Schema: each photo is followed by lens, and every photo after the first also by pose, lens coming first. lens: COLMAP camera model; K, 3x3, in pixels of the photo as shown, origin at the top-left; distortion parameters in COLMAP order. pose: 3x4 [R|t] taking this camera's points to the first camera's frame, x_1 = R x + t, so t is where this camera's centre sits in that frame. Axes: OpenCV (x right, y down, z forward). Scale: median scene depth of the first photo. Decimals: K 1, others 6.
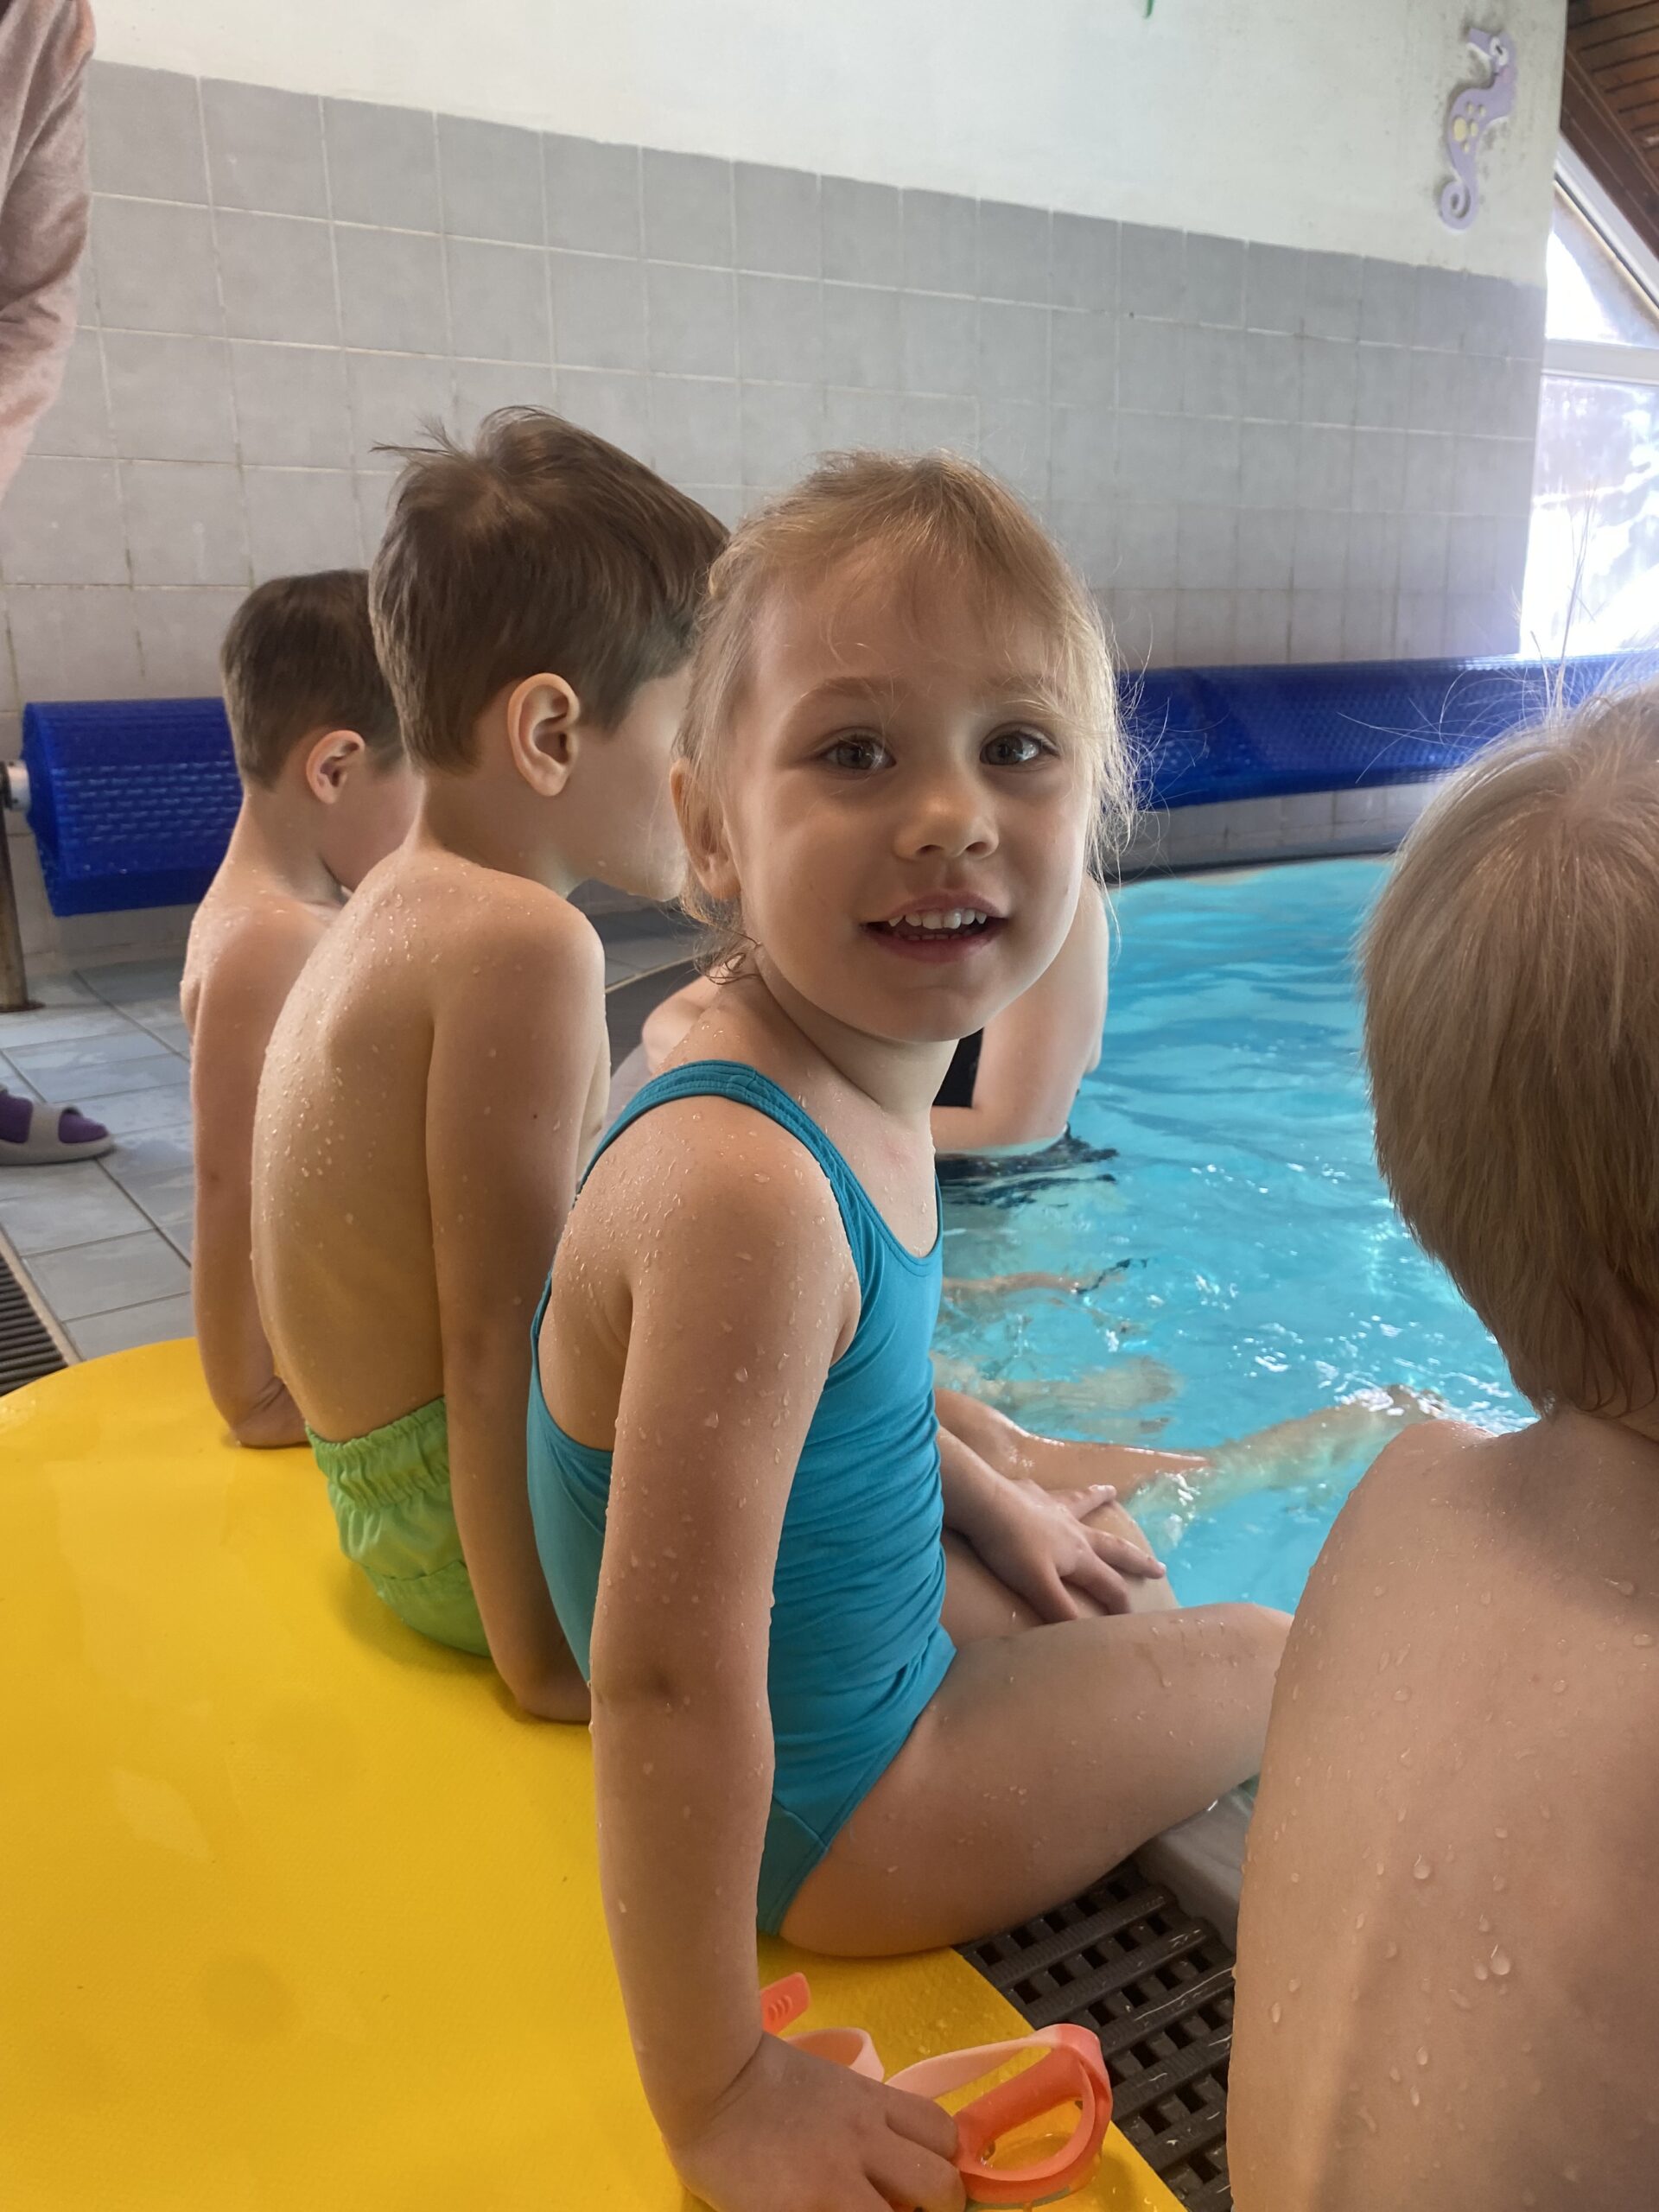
lens RADIAL K [[1678.0, 0, 784.6], [0, 1678.0, 1117.2], [0, 0, 1]] dist [0.012381, -0.010710]
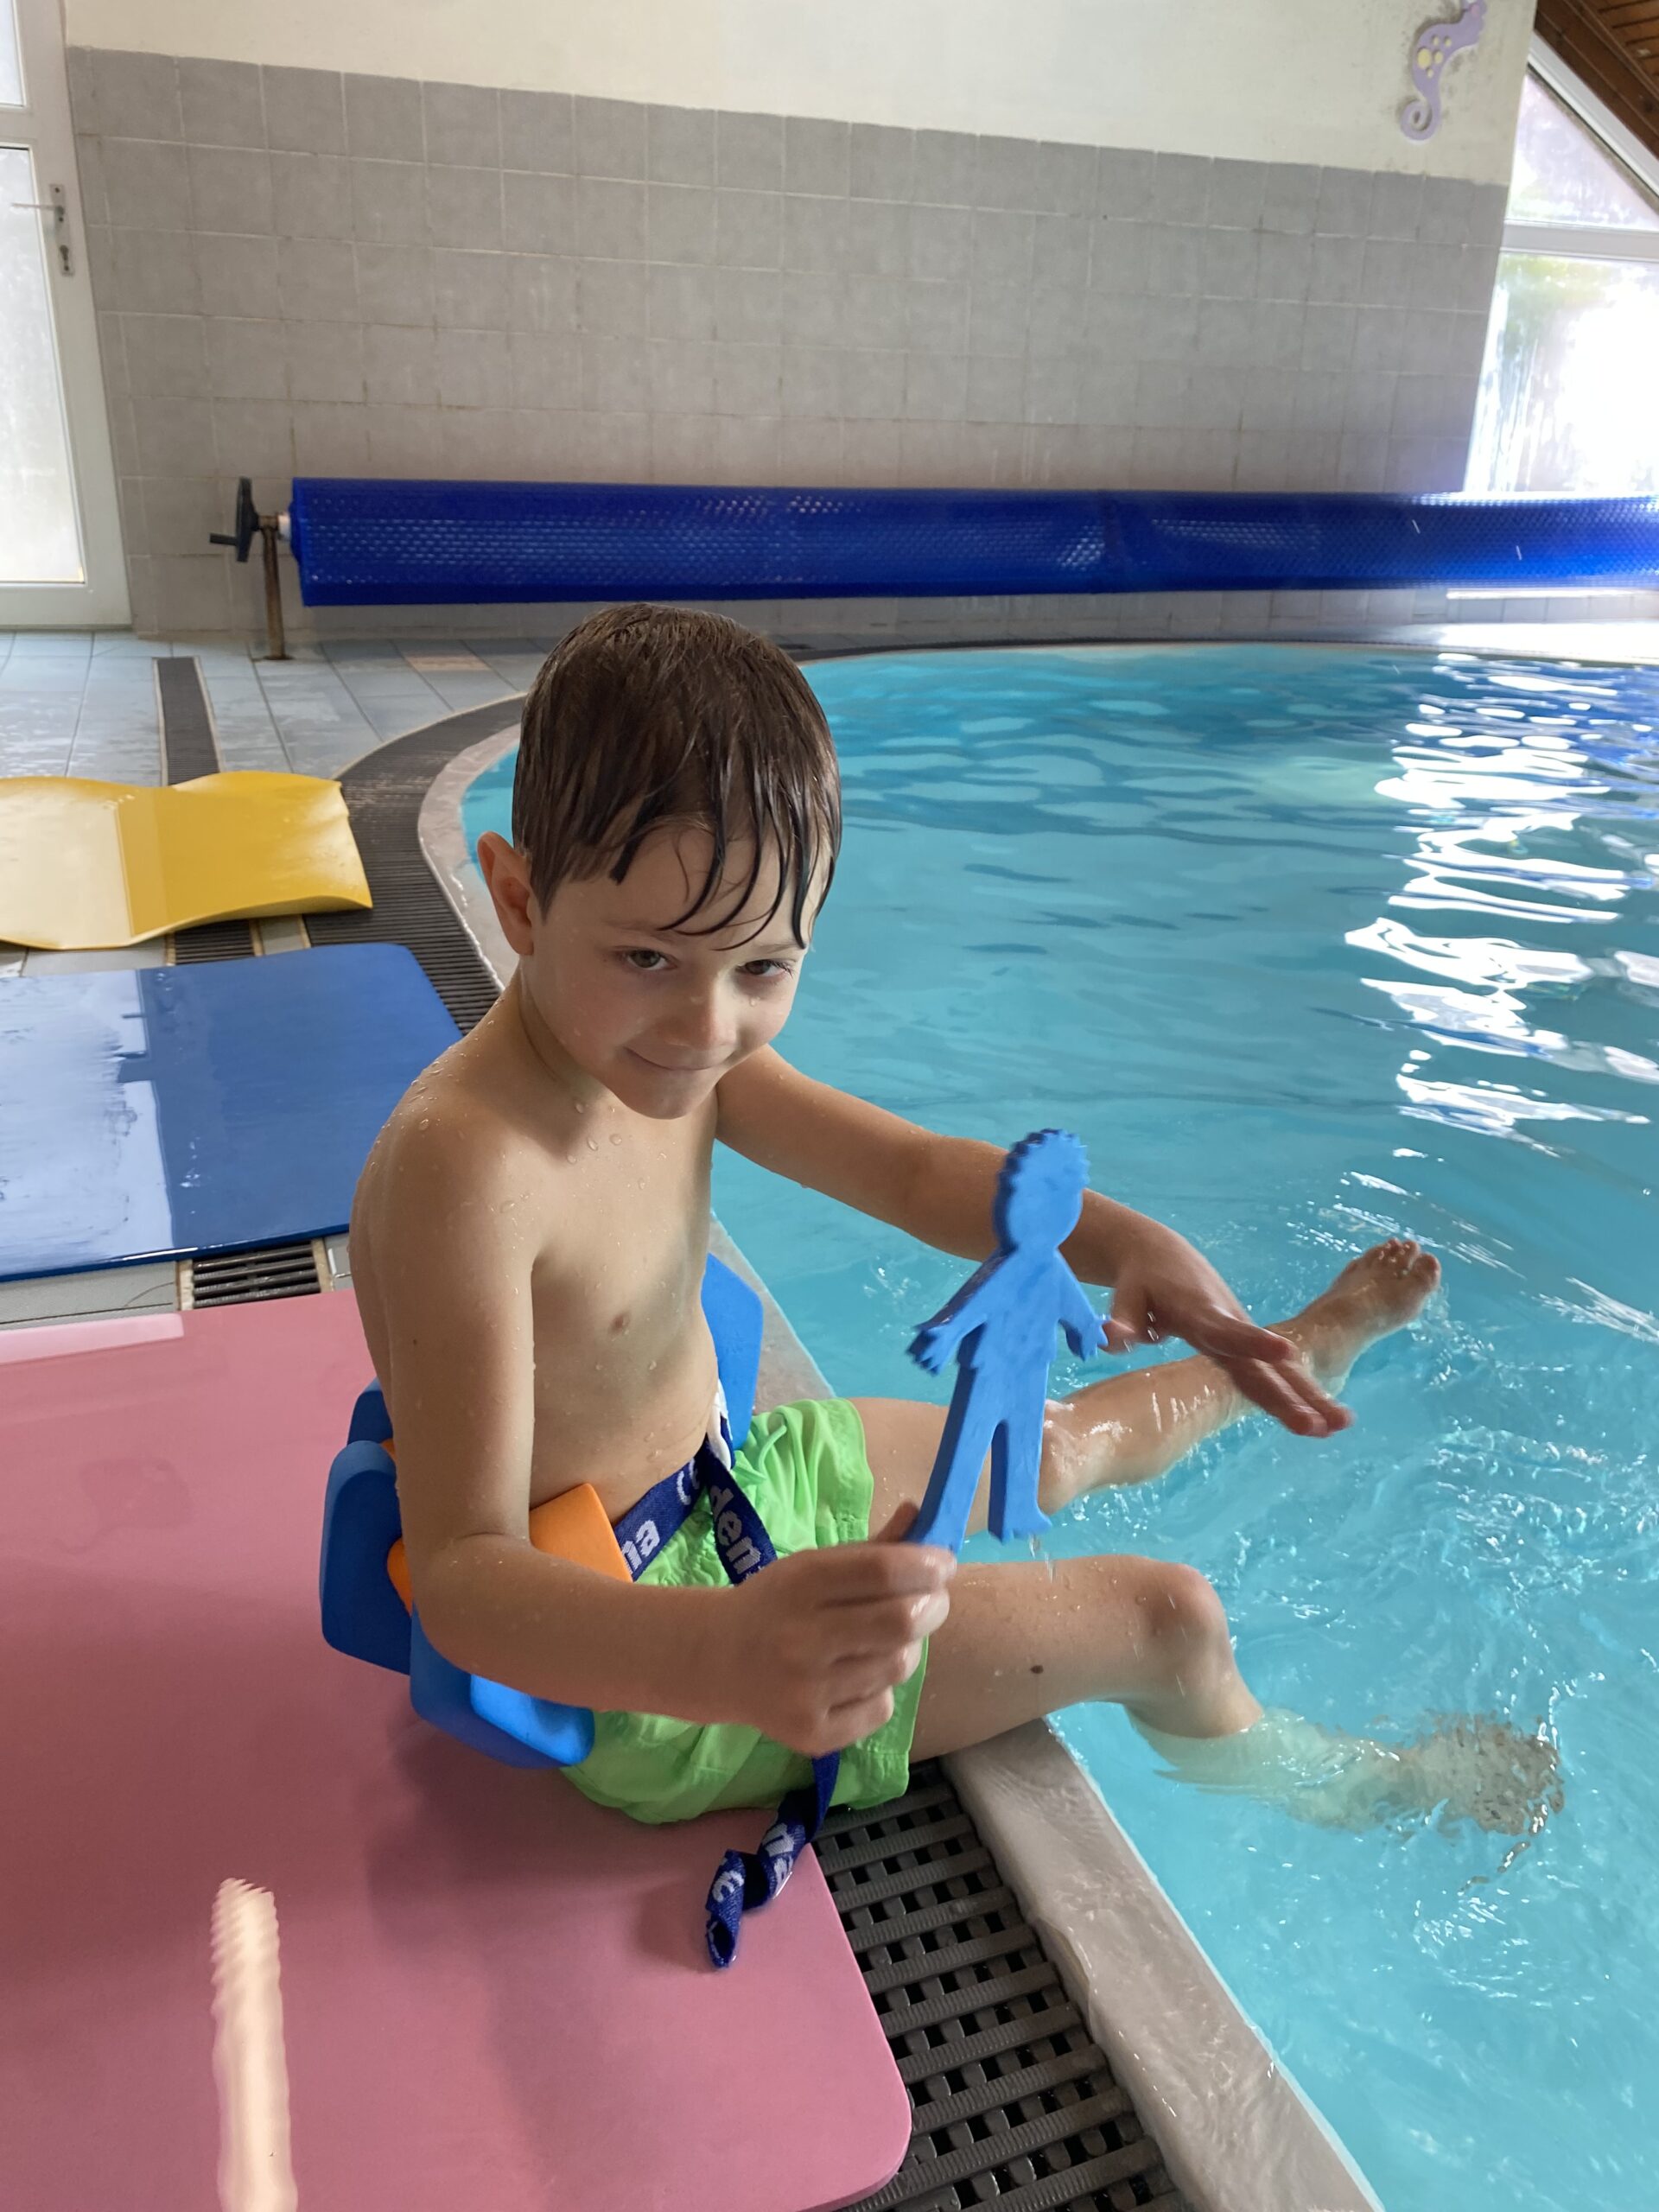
lens RADIAL K [[1678.0, 0, 826.1], [0, 1678.0, 1086.1], [0, 0, 1]] dist [0.012381, -0.010710]
pose [[0.977237, 0.124990, -0.171421, 0.291579], [-0.103722, 0.986350, 0.127887, 0.058533], [0.185066, -0.107196, 0.976862, -0.414667]]
